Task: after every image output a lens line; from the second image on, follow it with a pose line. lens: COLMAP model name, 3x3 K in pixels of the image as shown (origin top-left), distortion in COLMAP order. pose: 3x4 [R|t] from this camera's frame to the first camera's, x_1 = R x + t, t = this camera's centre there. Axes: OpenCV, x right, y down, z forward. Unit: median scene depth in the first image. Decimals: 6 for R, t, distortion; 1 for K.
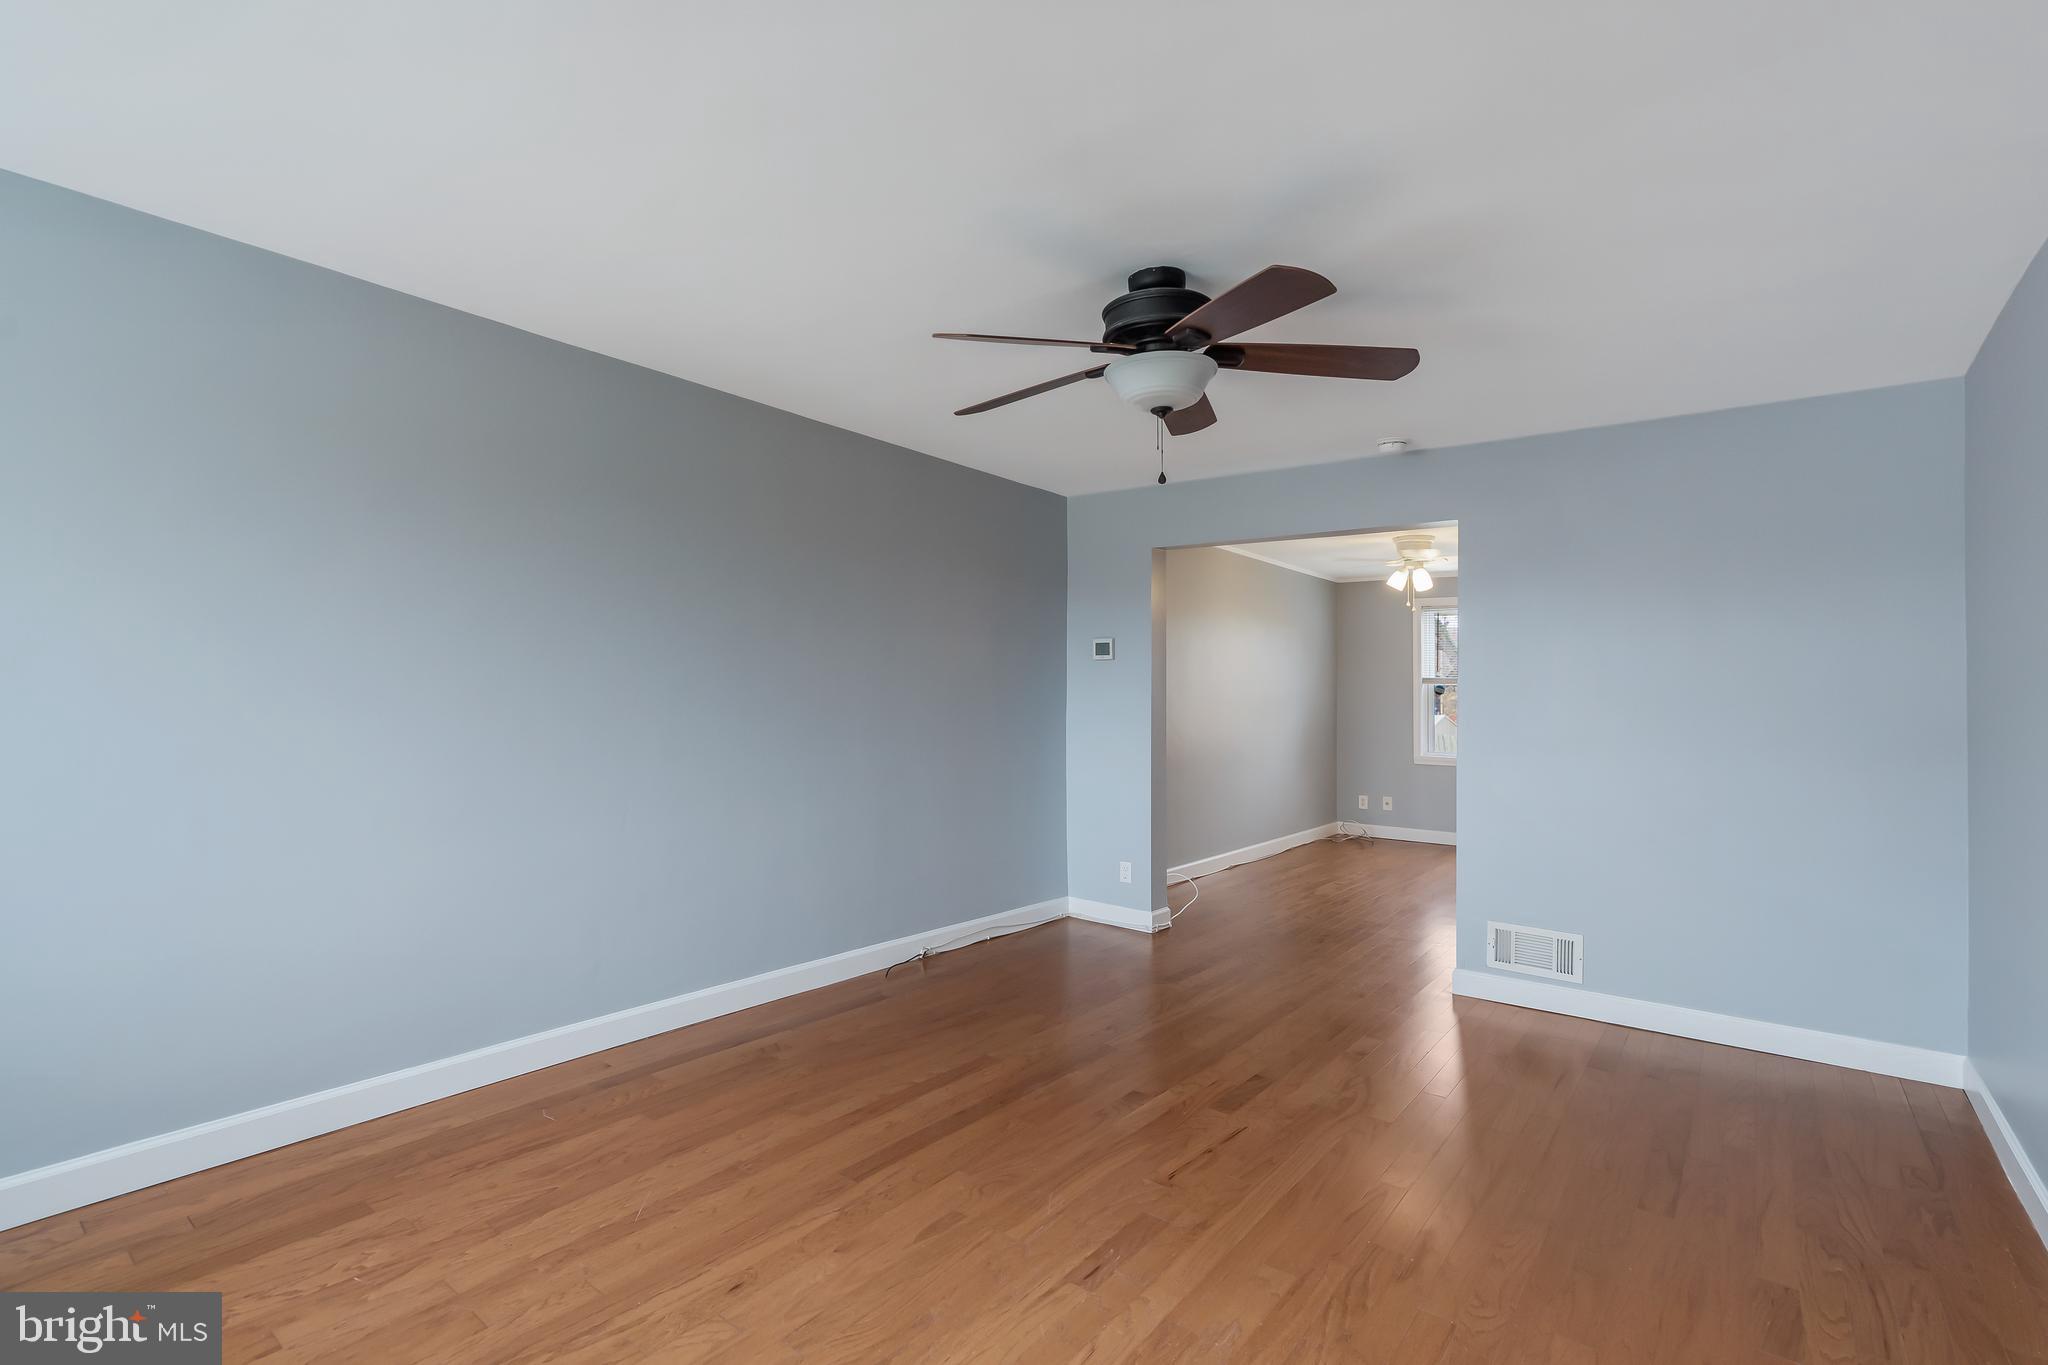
lens RADIAL K [[936.1, 0, 1022.4], [0, 936.1, 686.7], [0, 0, 1]] dist [0.000286, 0.000270]
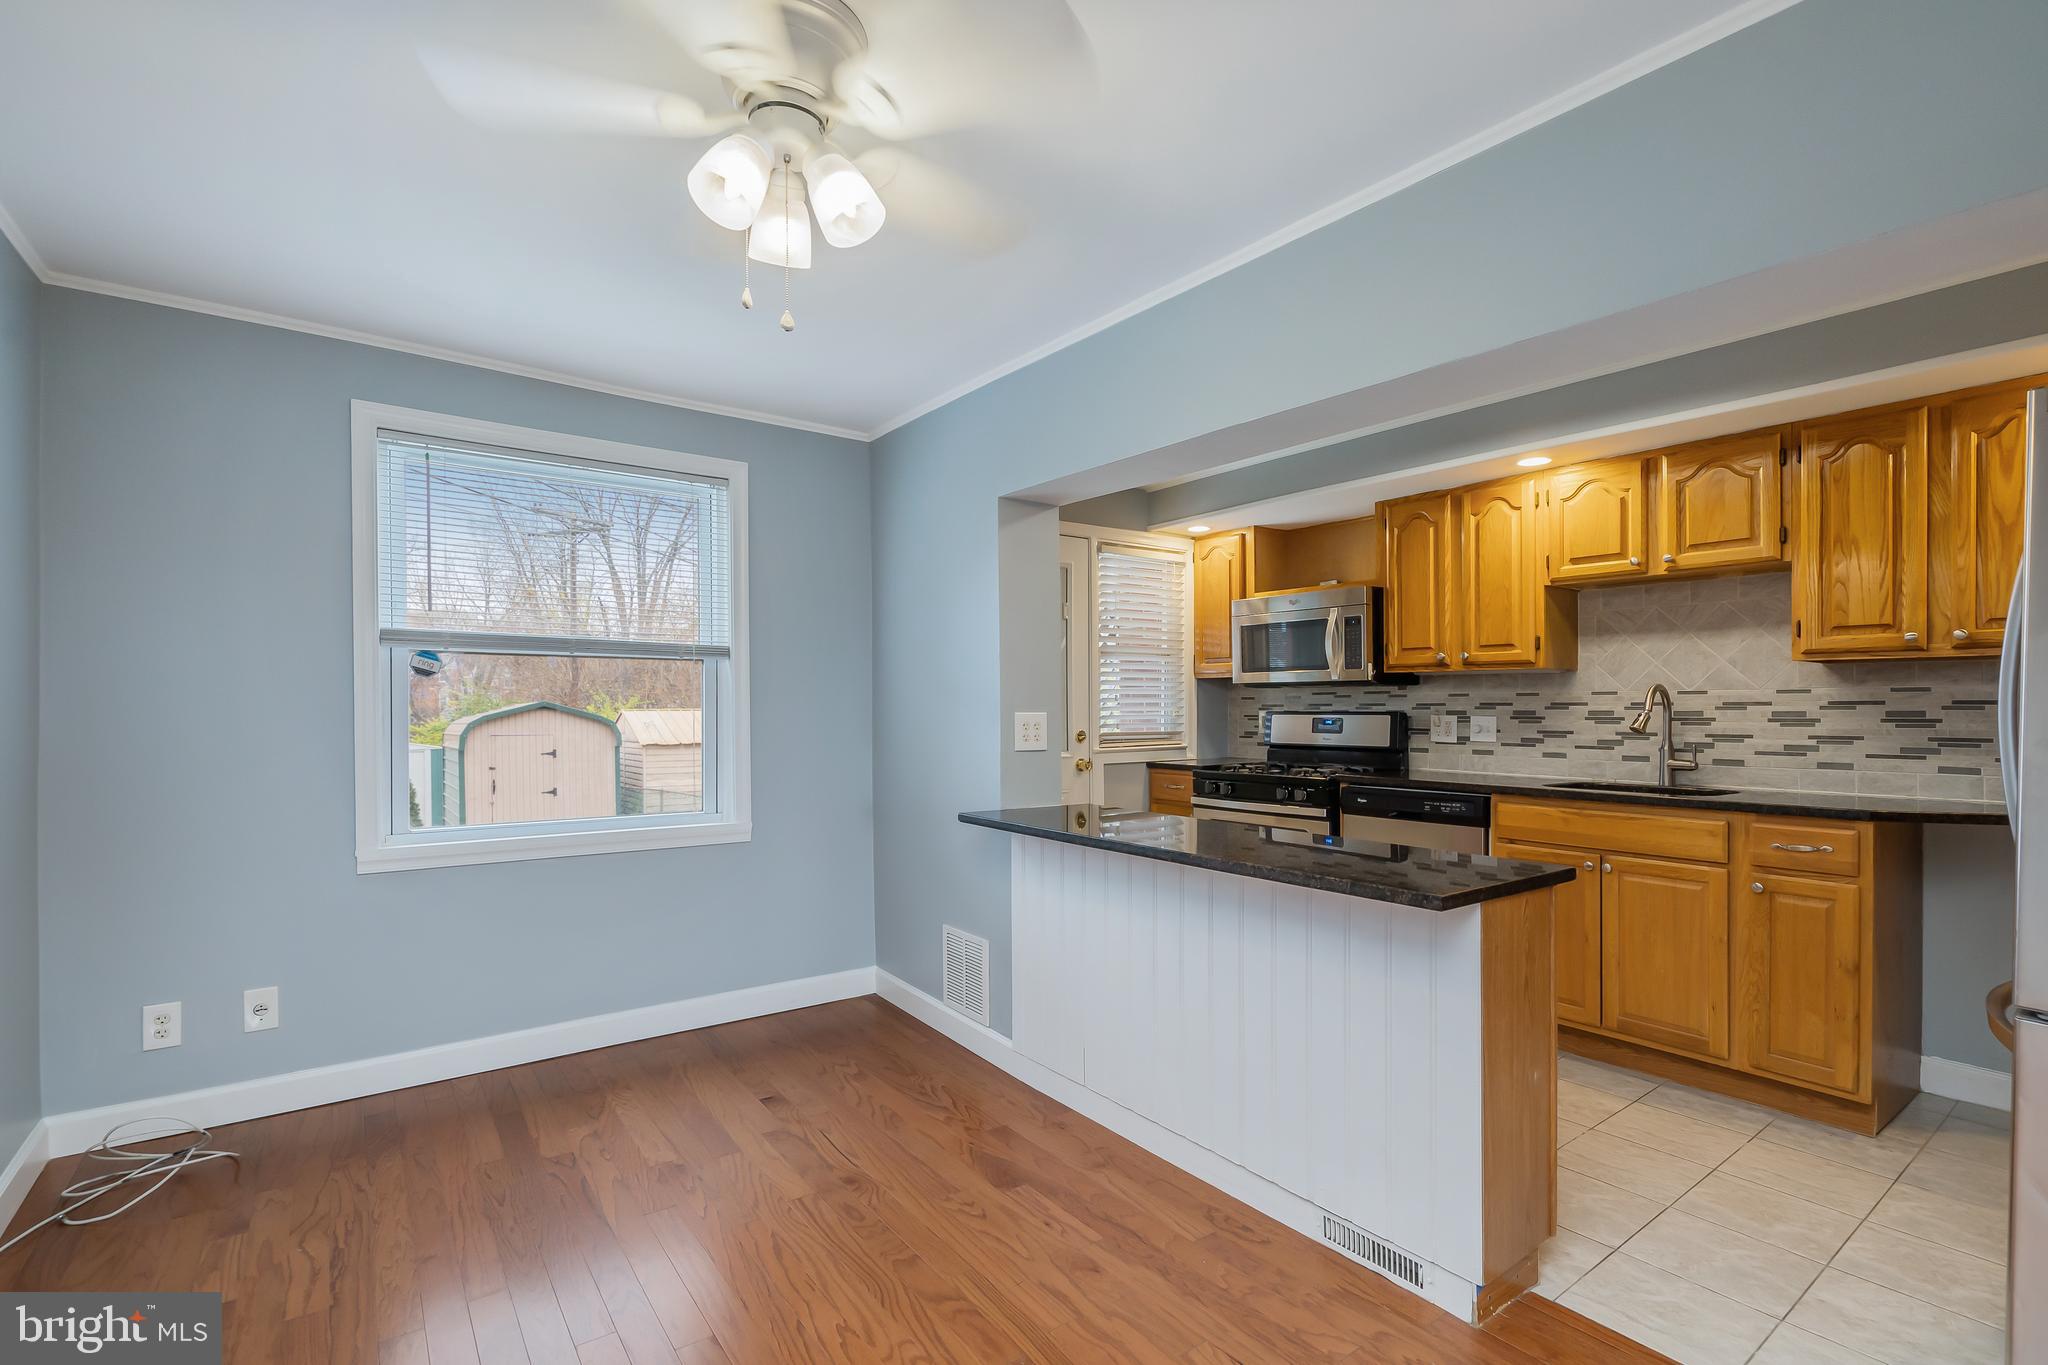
lens RADIAL K [[949.3, 0, 1025.2], [0, 949.3, 690.1], [0, 0, 1]] dist [-0.000263, 0.000536]
pose [[0.267565, -0.001079, 0.963539, 0.424130], [-0.007976, 0.999963, 0.003335, 0.031004], [-0.963507, -0.008578, 0.267546, 1.955107]]
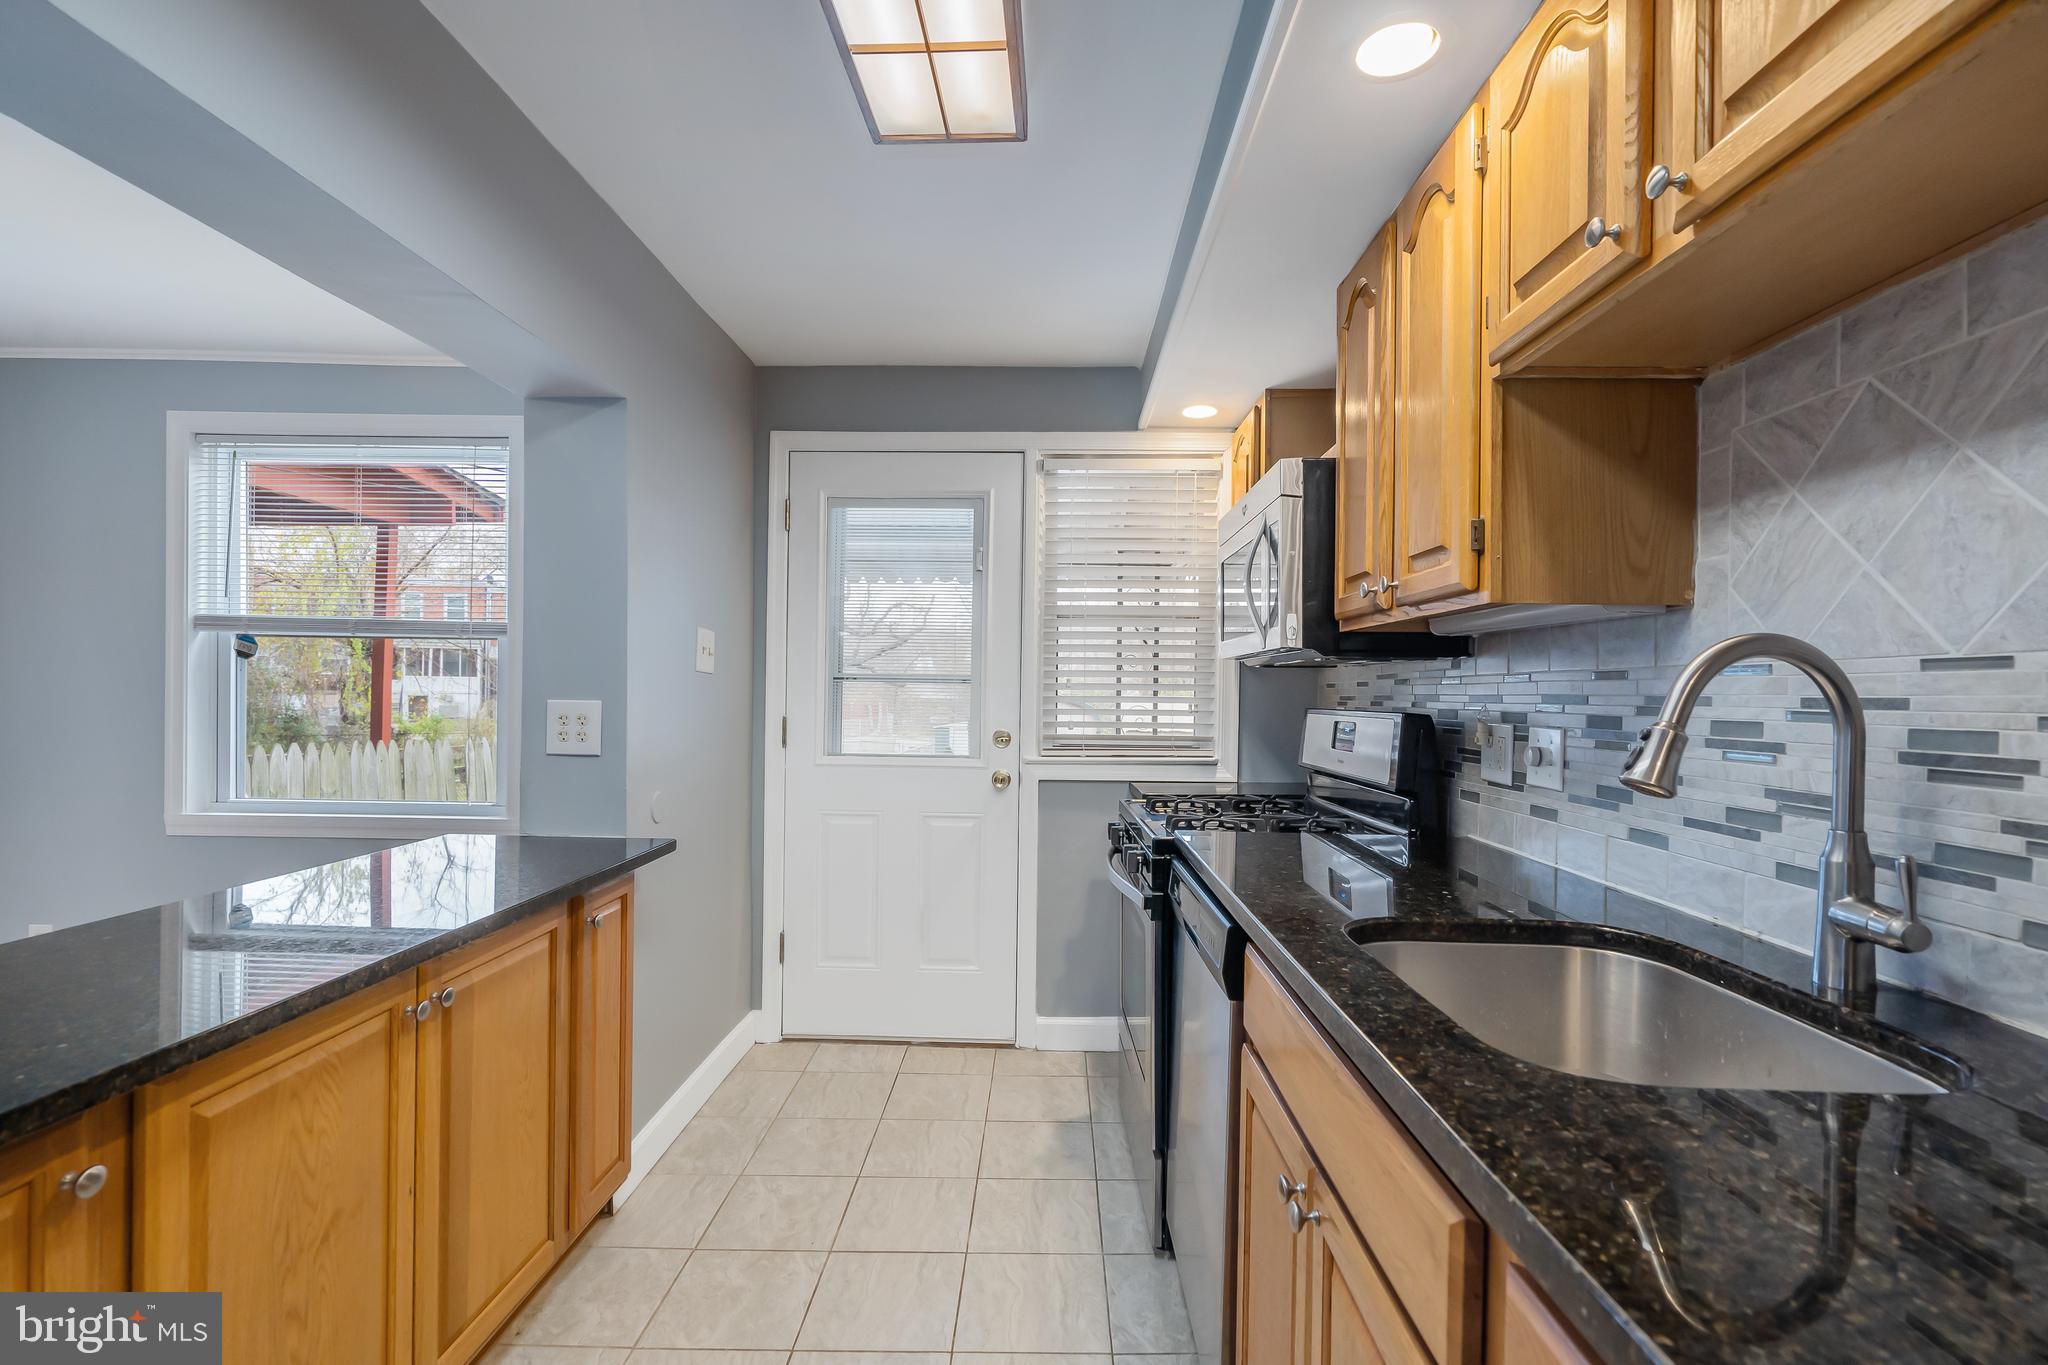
lens RADIAL K [[936.1, 0, 1022.4], [0, 936.1, 686.7], [0, 0, 1]] dist [0.000286, 0.000270]
pose [[0.798010, -0.004508, 0.602628, 1.370092], [-0.005830, 0.999867, 0.015200, 0.036406], [-0.602616, -0.015643, 0.797878, 1.390598]]
